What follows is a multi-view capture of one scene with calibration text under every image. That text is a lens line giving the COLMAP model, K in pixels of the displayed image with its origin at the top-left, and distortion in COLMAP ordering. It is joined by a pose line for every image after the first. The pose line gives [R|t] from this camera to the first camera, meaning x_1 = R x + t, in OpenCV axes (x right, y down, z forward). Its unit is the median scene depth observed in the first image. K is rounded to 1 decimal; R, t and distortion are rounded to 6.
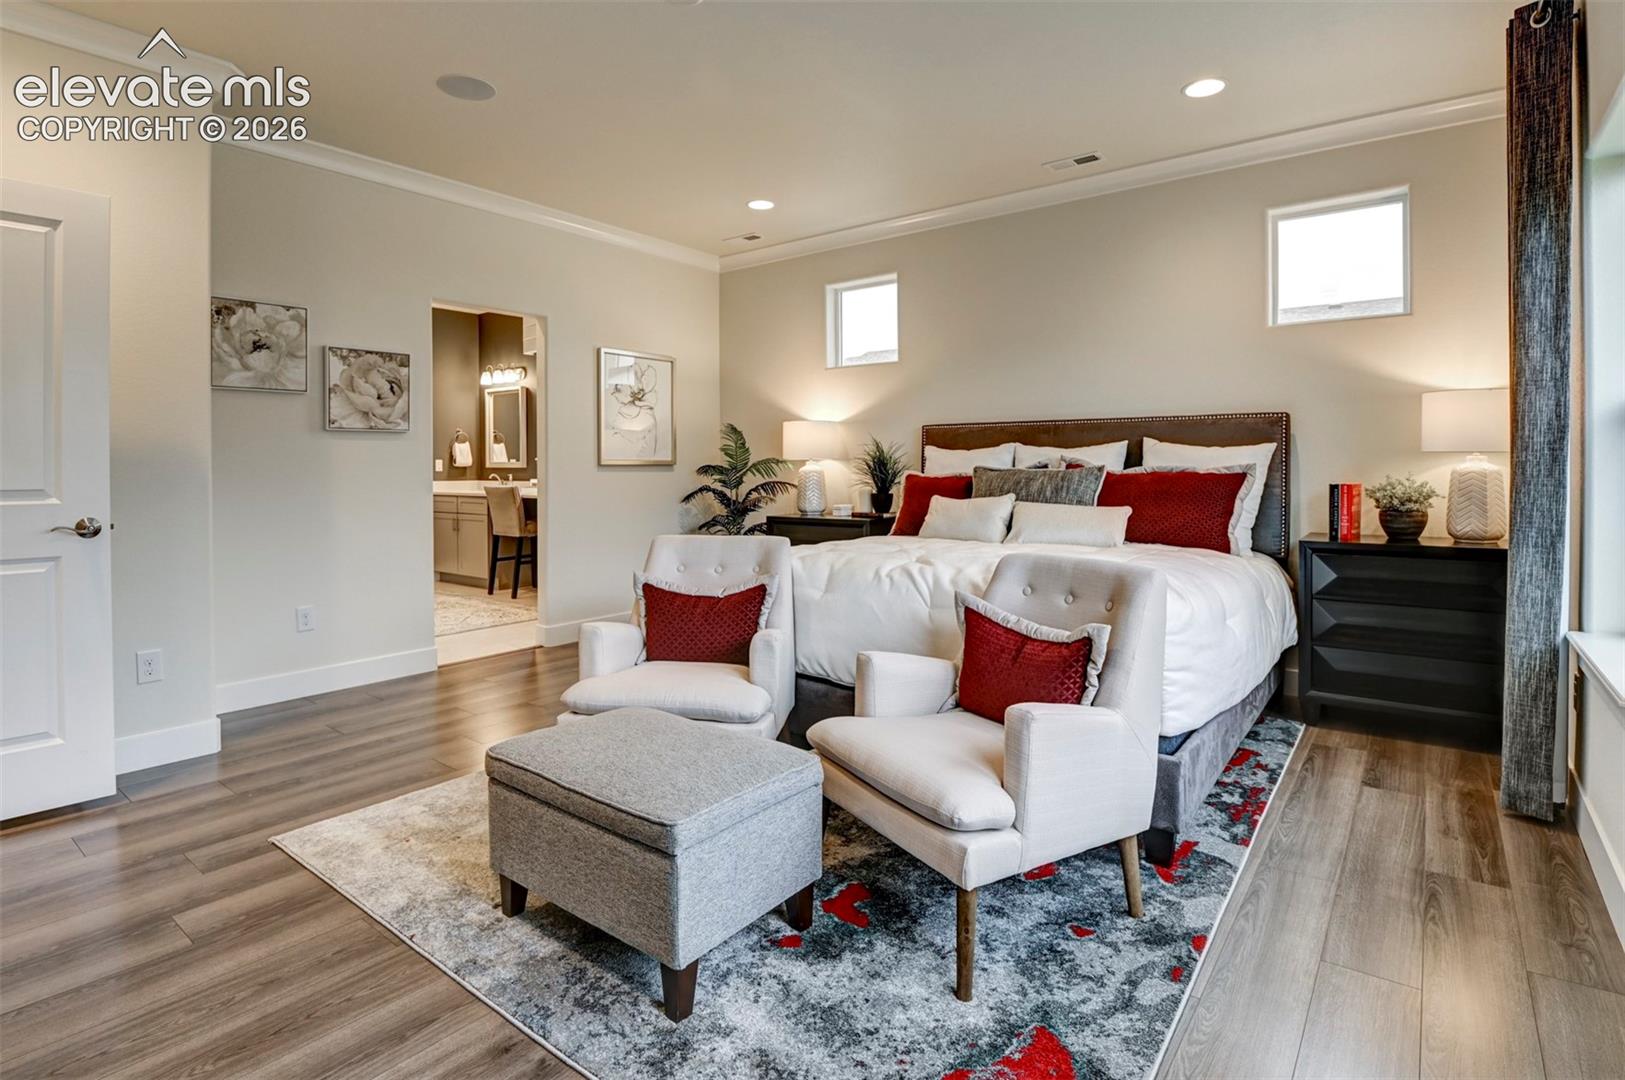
lens RADIAL K [[812.1, 0, 788.1], [0, 812.1, 481.7], [0, 0, 1]] dist [-0.020416, -0.002876]
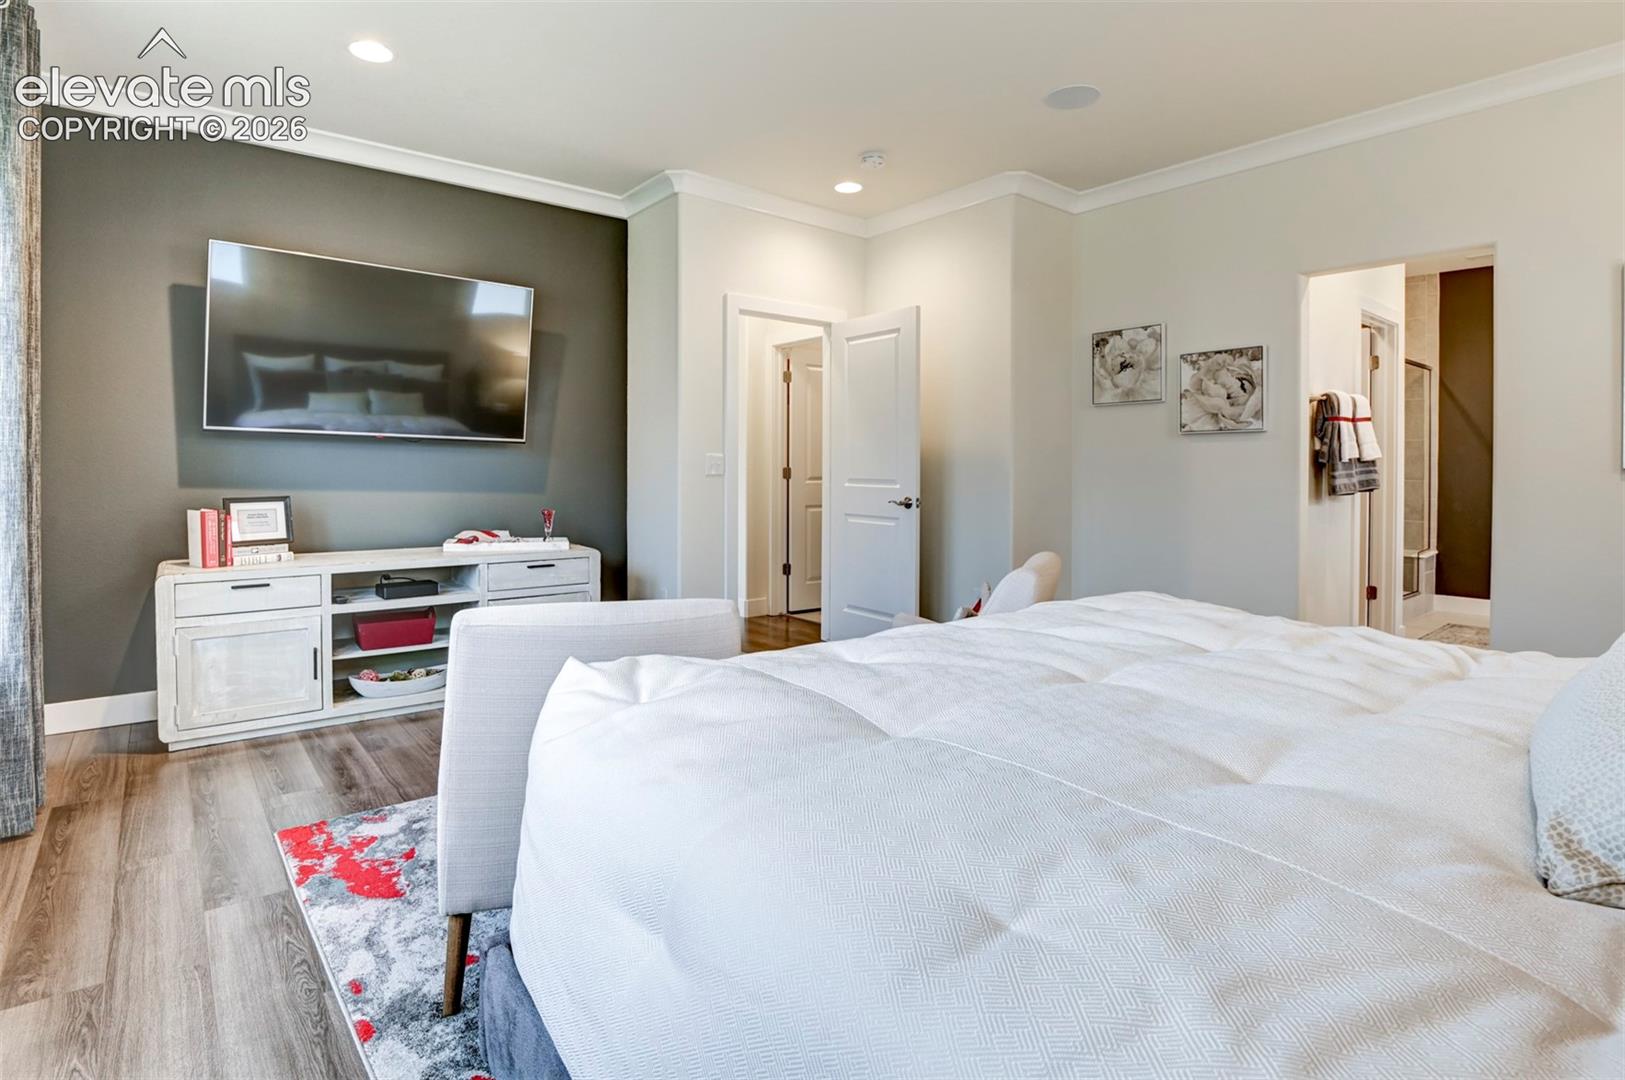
lens RADIAL K [[812.1, 0, 801.8], [0, 812.1, 481.4], [0, 0, 1]] dist [-0.020416, -0.002876]
pose [[-0.220330, 0.018136, -0.975257, 0.589771], [-0.024074, 0.999421, 0.024024, -0.016310], [0.975128, 0.028772, -0.219766, 0.781882]]
